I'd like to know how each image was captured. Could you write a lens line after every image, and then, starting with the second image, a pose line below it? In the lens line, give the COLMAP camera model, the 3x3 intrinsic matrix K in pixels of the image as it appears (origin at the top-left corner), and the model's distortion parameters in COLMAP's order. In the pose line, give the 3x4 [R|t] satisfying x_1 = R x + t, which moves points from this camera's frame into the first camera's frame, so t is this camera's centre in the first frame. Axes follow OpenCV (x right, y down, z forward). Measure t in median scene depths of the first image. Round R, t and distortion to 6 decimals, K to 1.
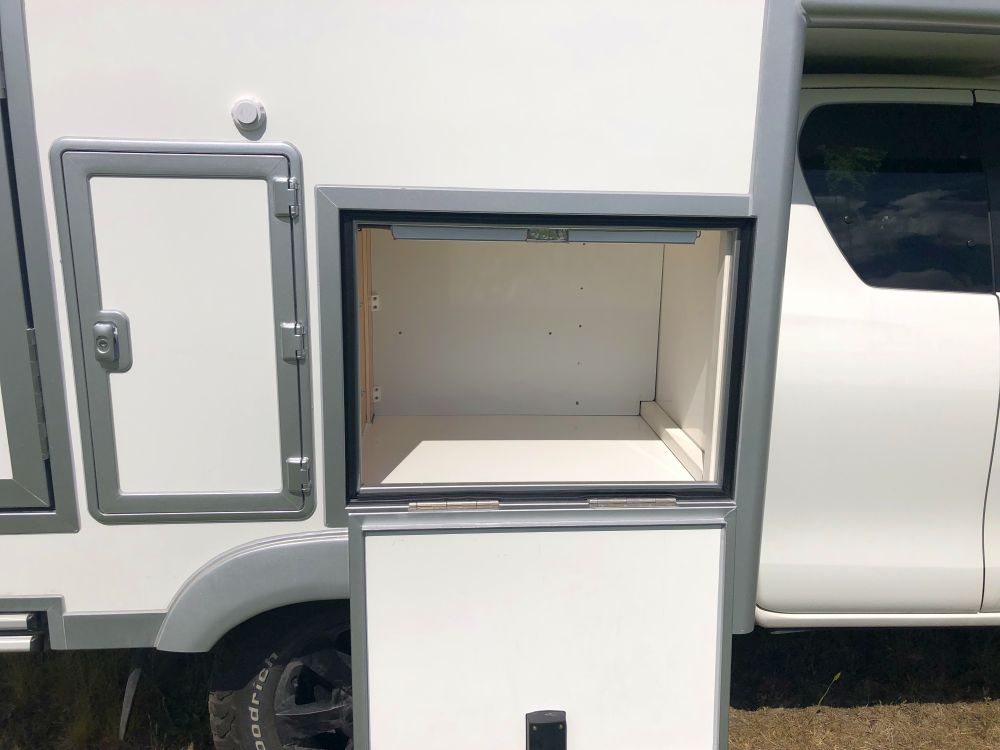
lens RADIAL K [[822.4, 0, 502.1], [0, 822.4, 371.6], [0, 0, 1]] dist [0.003469, -0.004404]
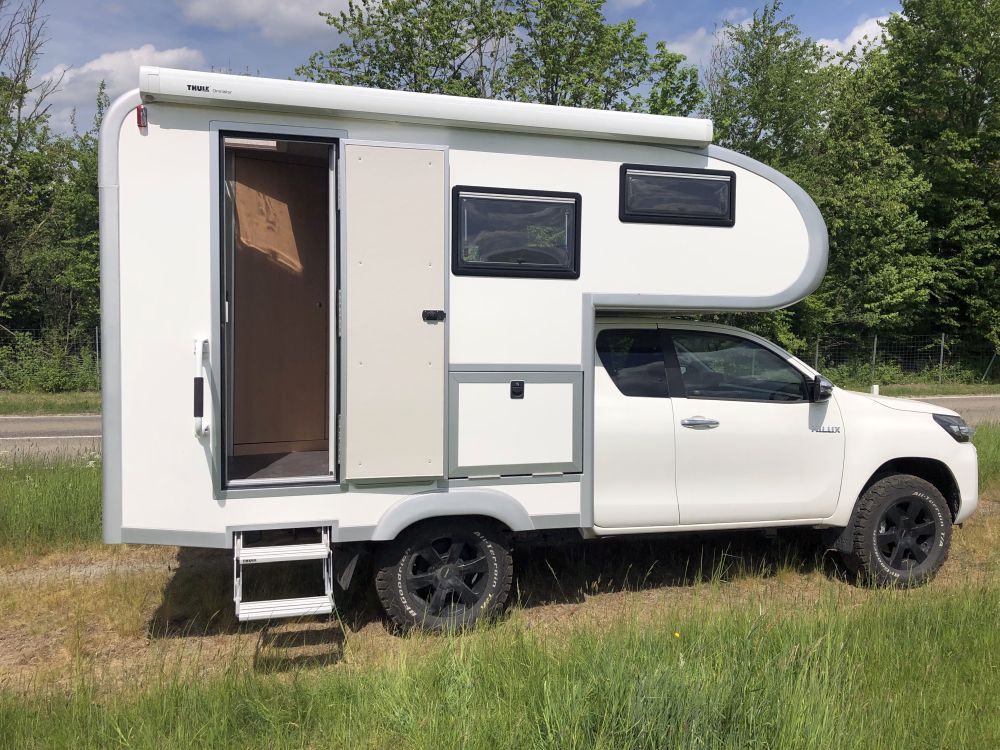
lens RADIAL K [[822.4, 0, 502.1], [0, 822.4, 371.6], [0, 0, 1]] dist [0.003469, -0.004404]
pose [[0.976895, -0.015220, 0.213176, -0.554584], [0.055948, 0.980889, -0.186352, 0.316308], [-0.206266, 0.193973, 0.959077, -1.616340]]
